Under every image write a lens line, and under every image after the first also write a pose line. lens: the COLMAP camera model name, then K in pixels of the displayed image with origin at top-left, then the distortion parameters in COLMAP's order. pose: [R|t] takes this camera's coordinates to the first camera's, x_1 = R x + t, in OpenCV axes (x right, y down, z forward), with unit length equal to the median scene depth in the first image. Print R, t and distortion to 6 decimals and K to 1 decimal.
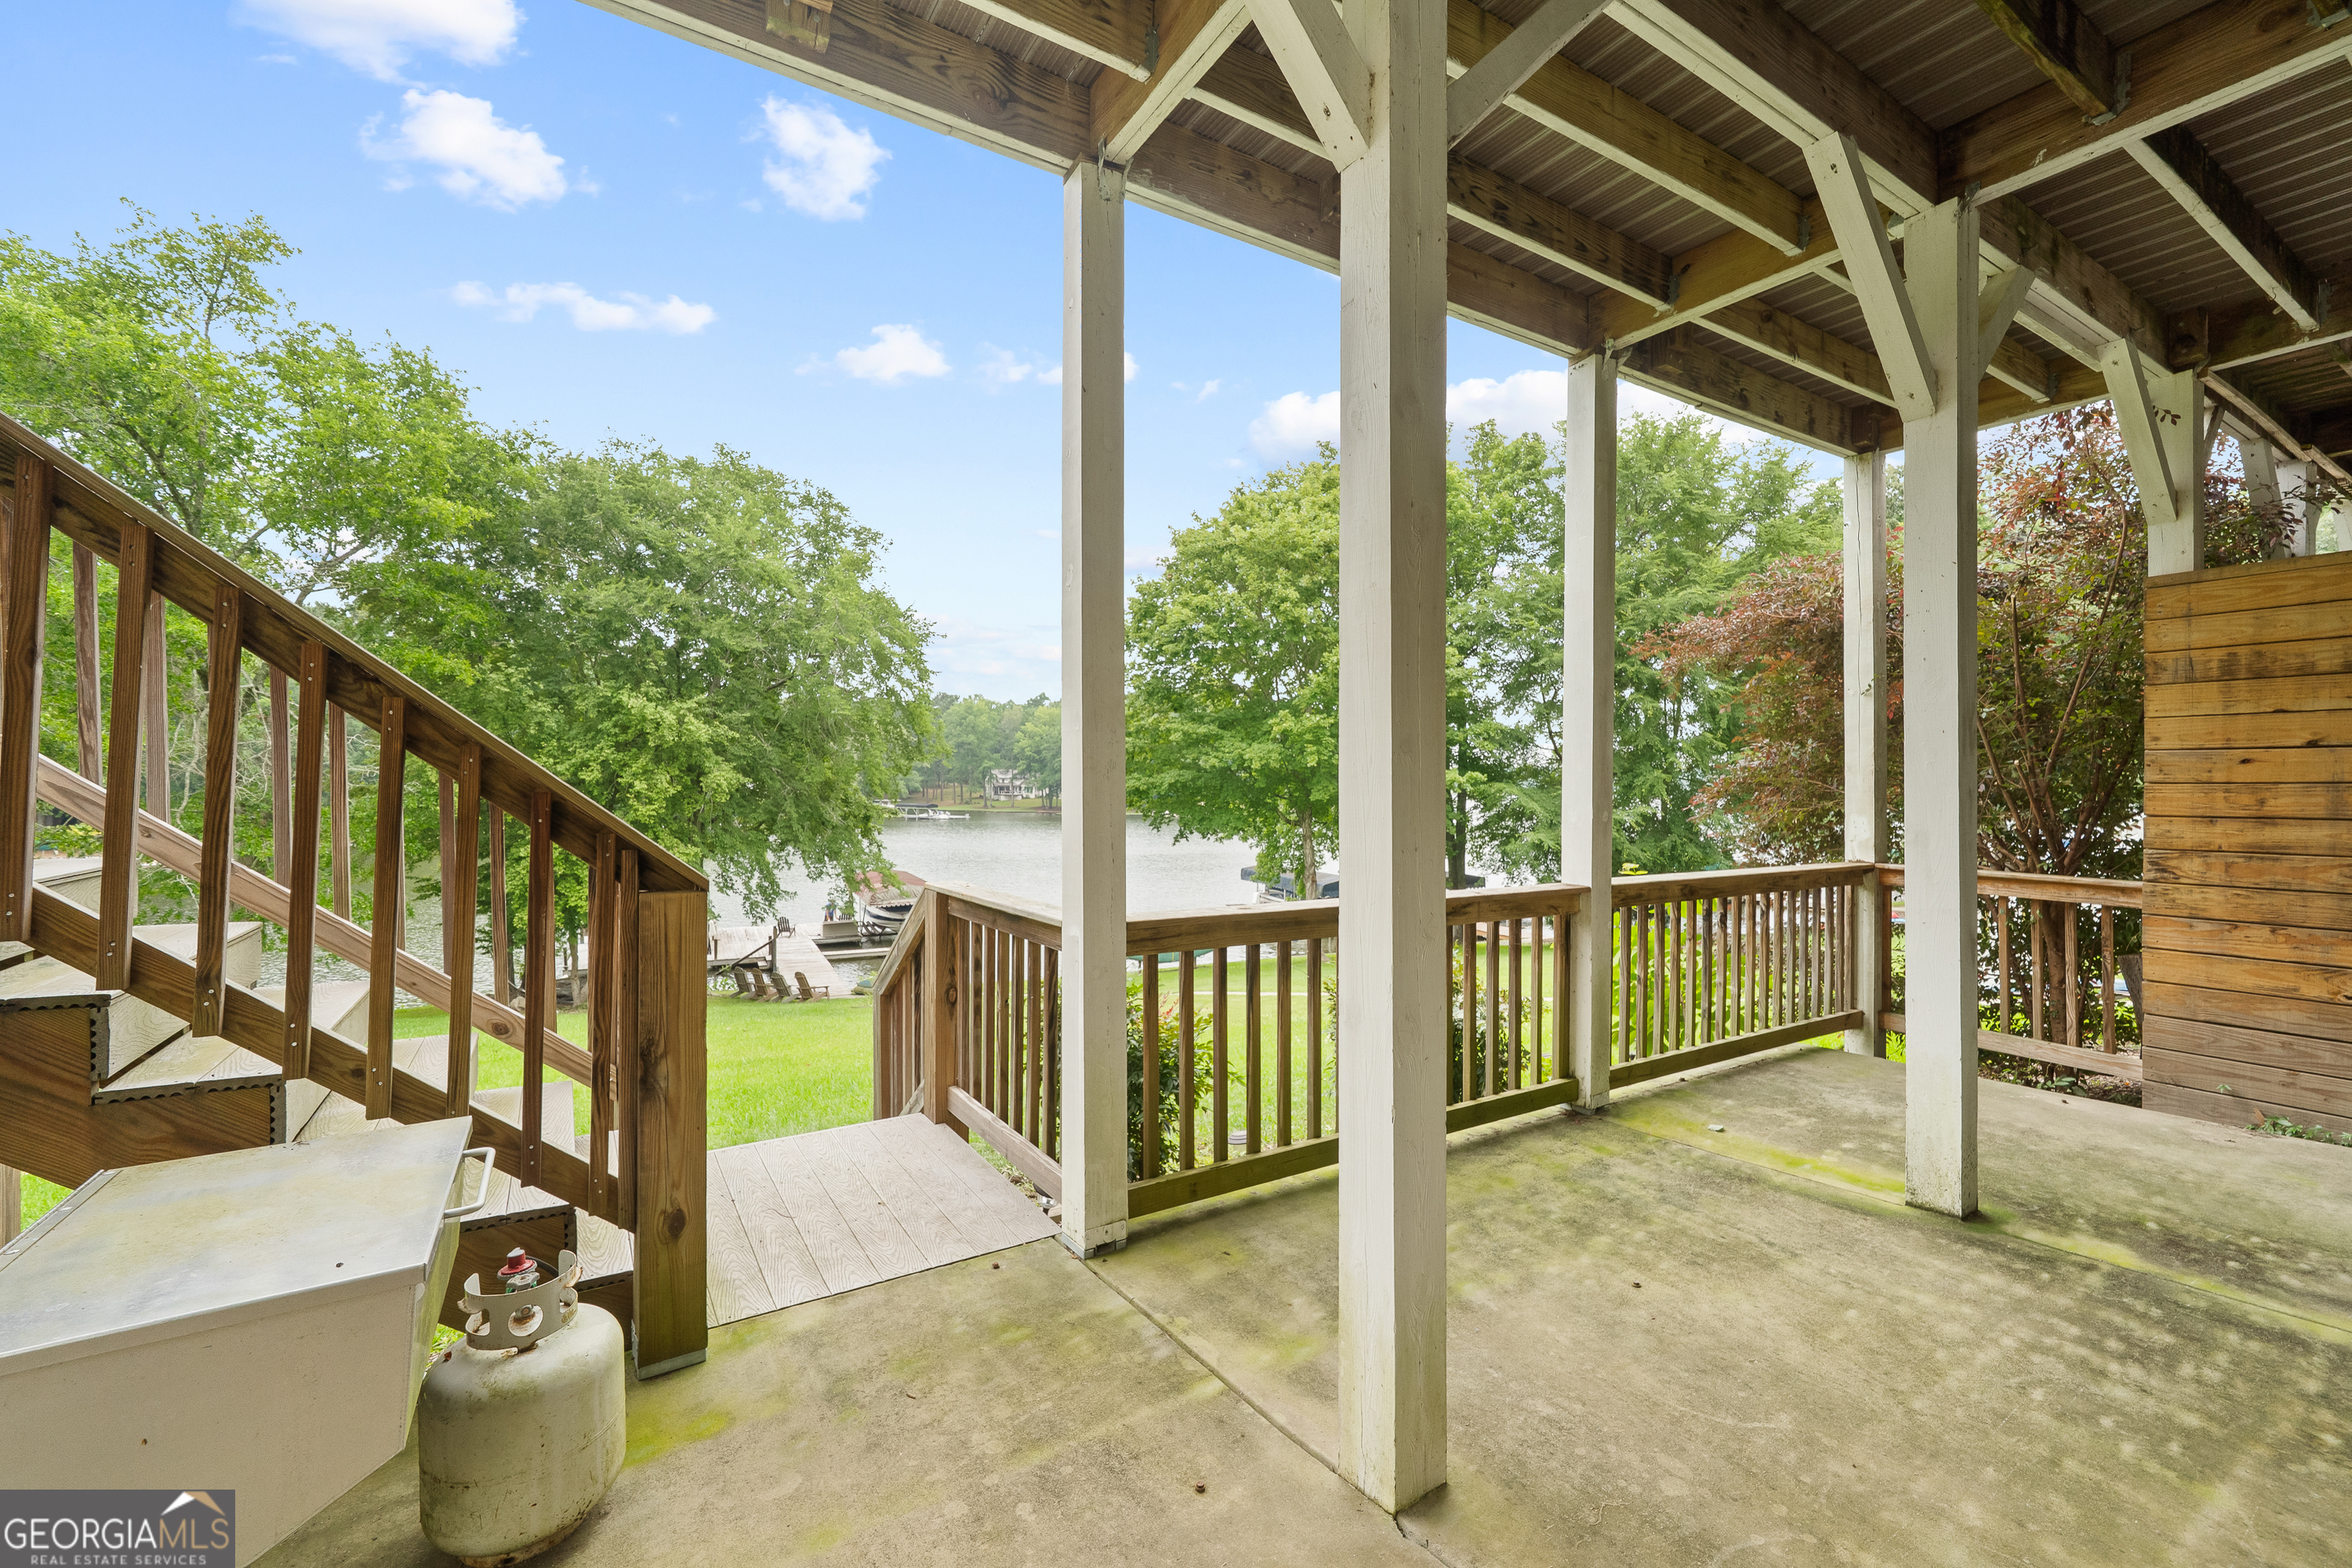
lens RADIAL K [[963.5, 0, 1168.0], [0, 963.5, 767.6], [0, 0, 1]] dist [-0.000328, -0.001194]
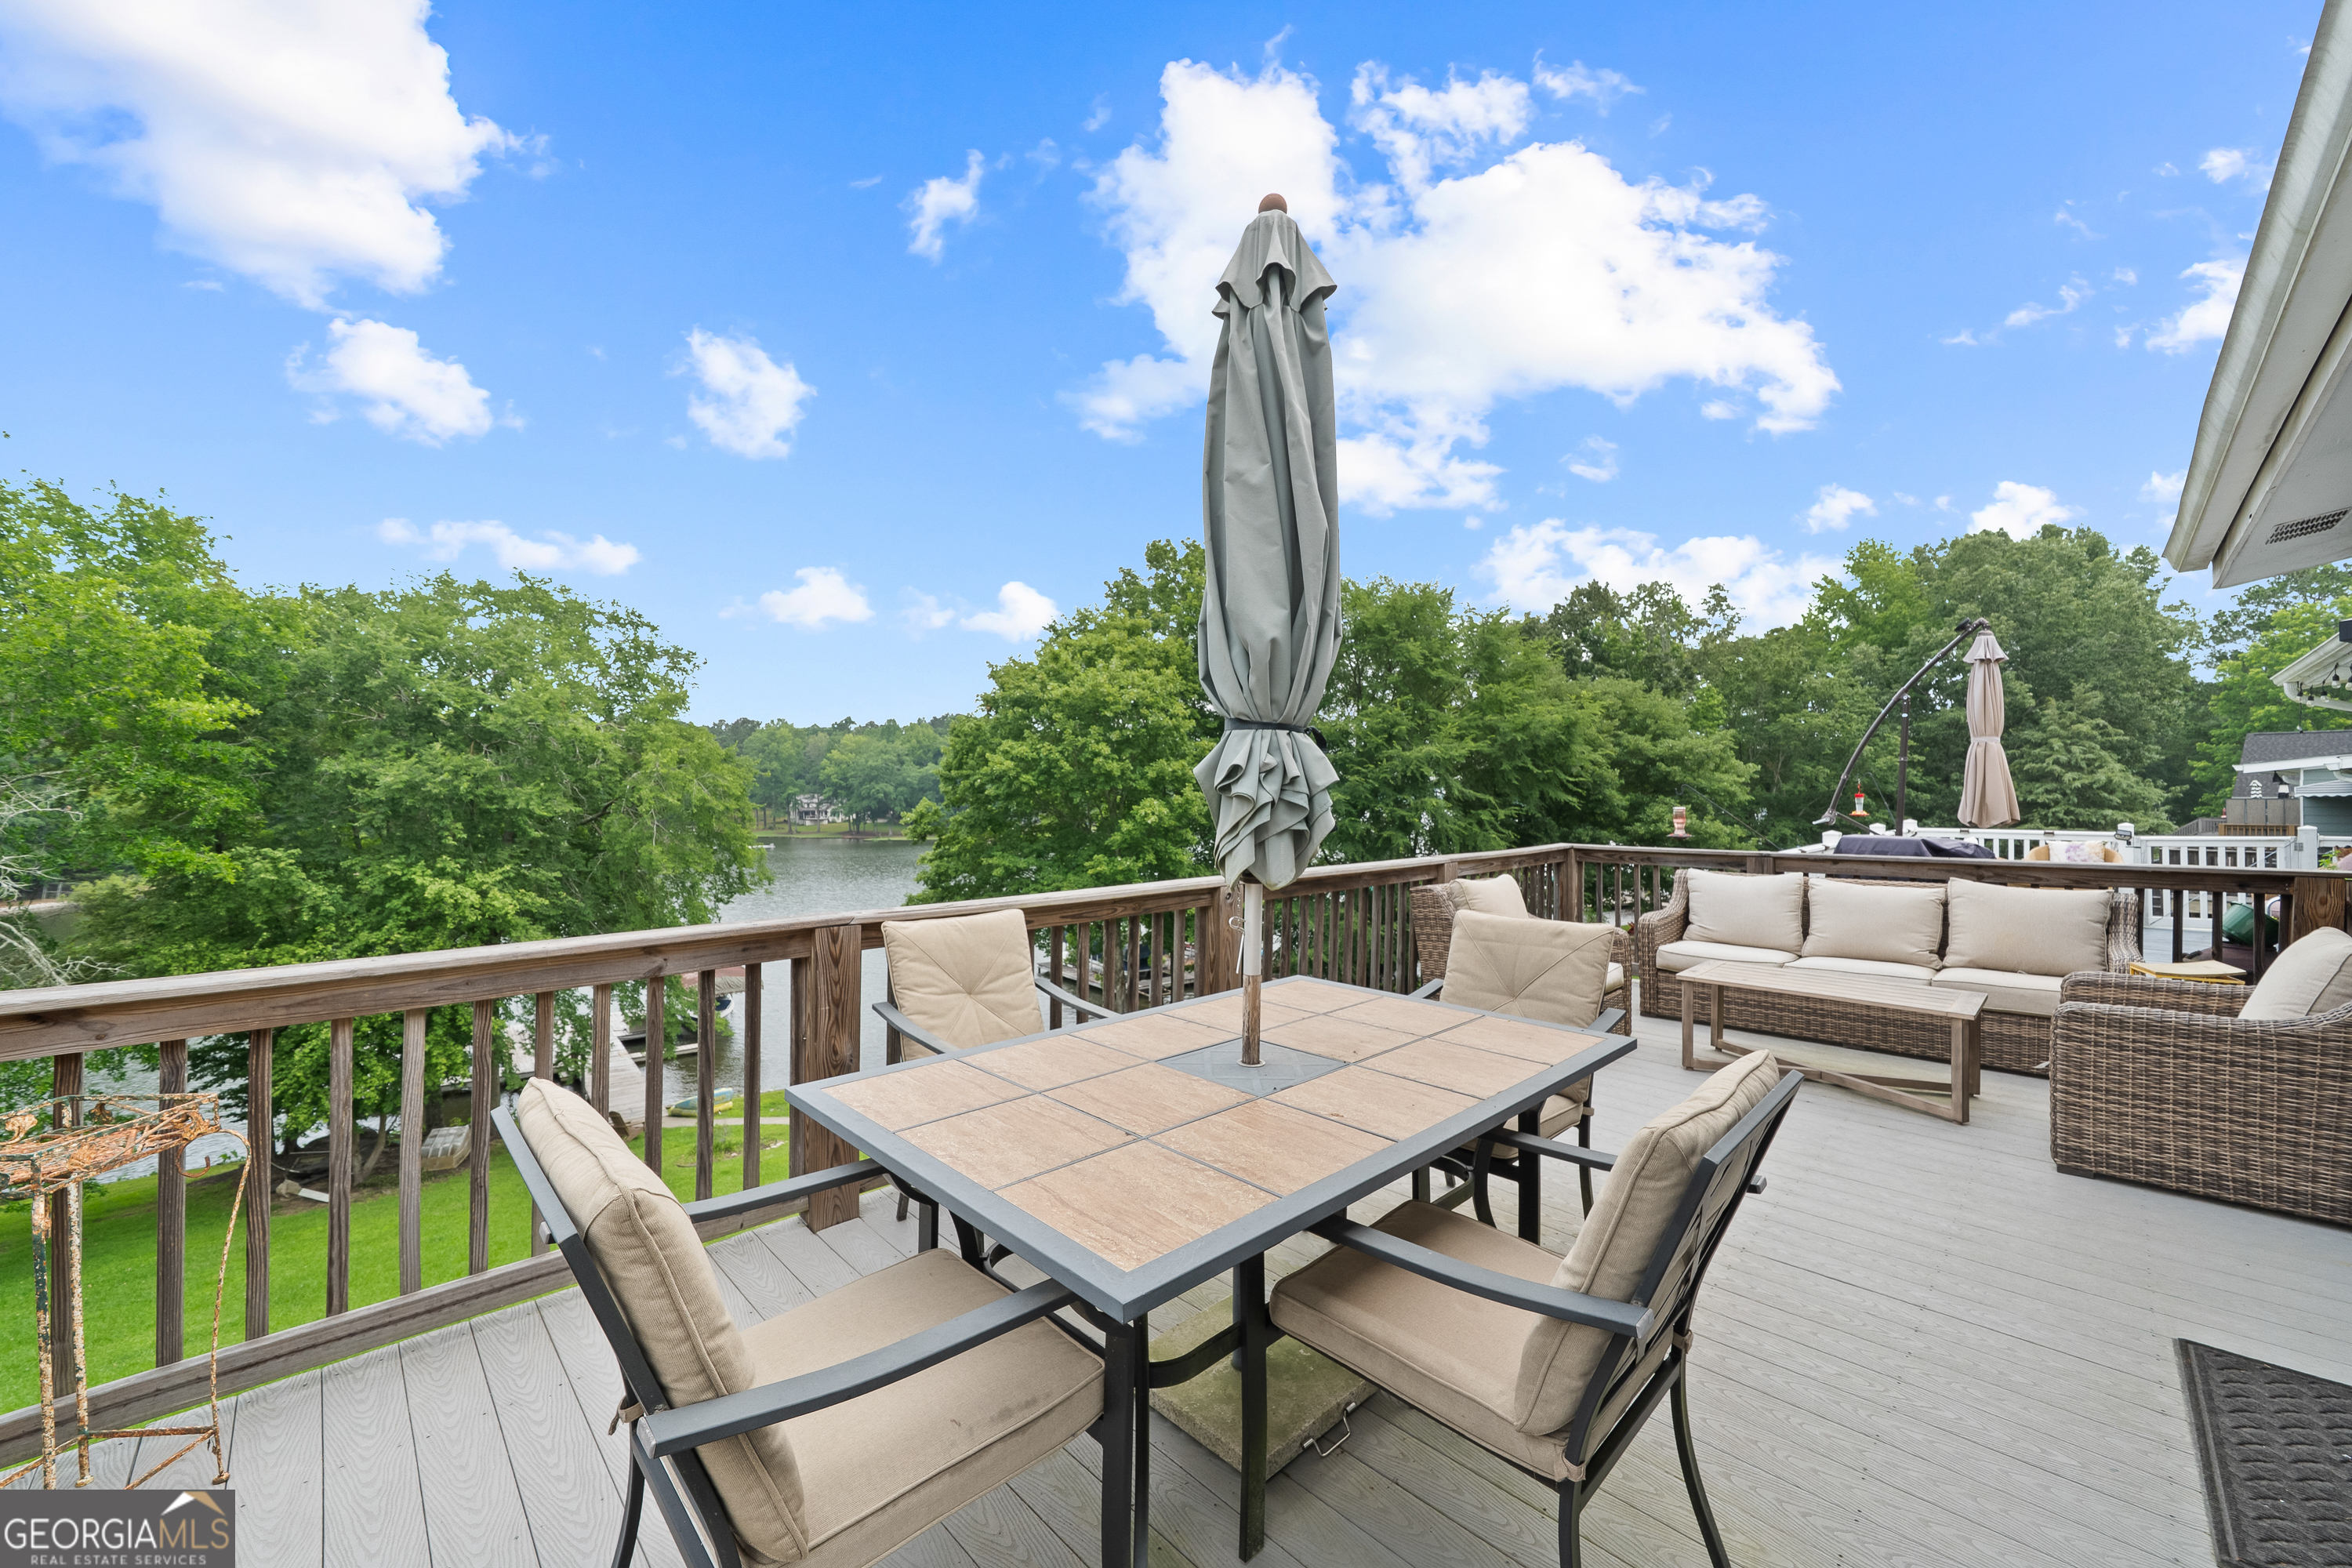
lens RADIAL K [[889.1, 0, 1166.7], [0, 889.1, 794.6], [0, 0, 1]] dist [-0.001378, -0.000425]
pose [[0.977171, -0.006856, 0.212343, -0.019074], [0.005799, 0.999968, 0.005599, -0.131522], [-0.212374, -0.004240, 0.977179, -0.019541]]
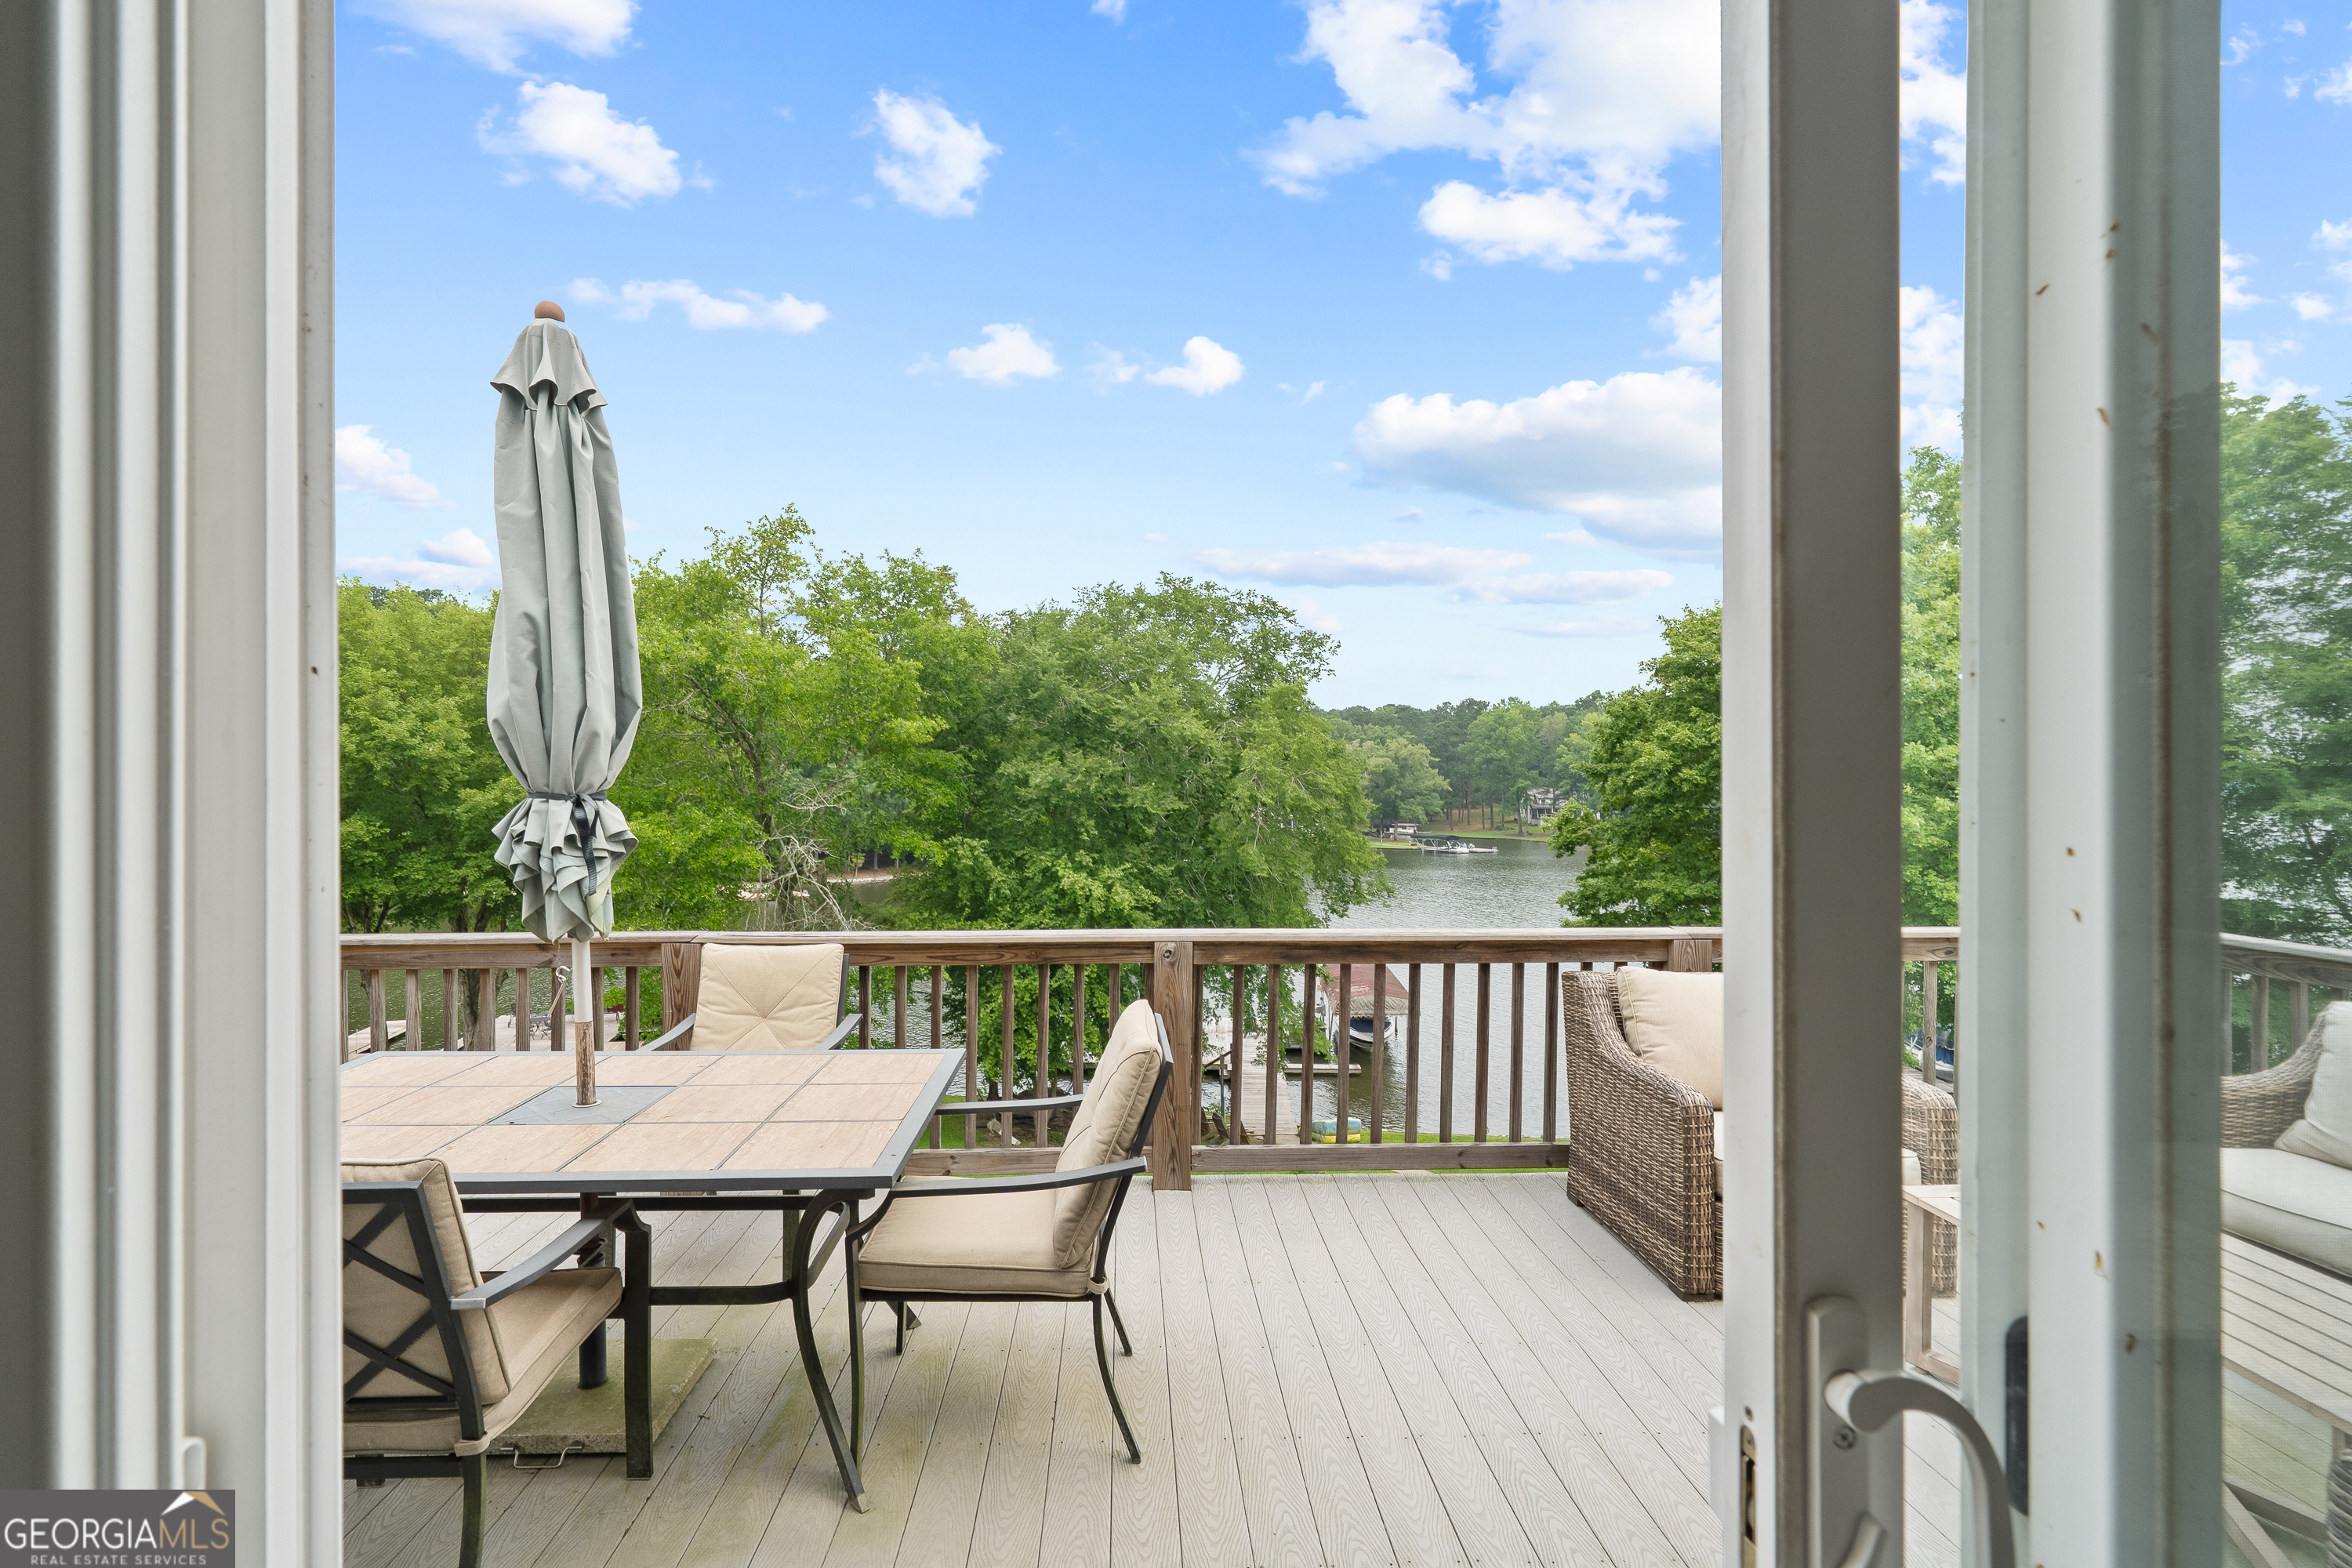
lens RADIAL K [[1106.9, 0, 1155.4], [0, 1106.9, 791.5], [0, 0, 1]] dist [0.003551, 0.001182]
pose [[0.874253, -0.003388, -0.485459, 0.098959], [0.006180, 0.999972, 0.004151, -0.136931], [0.485432, -0.006630, 0.874249, -0.010781]]
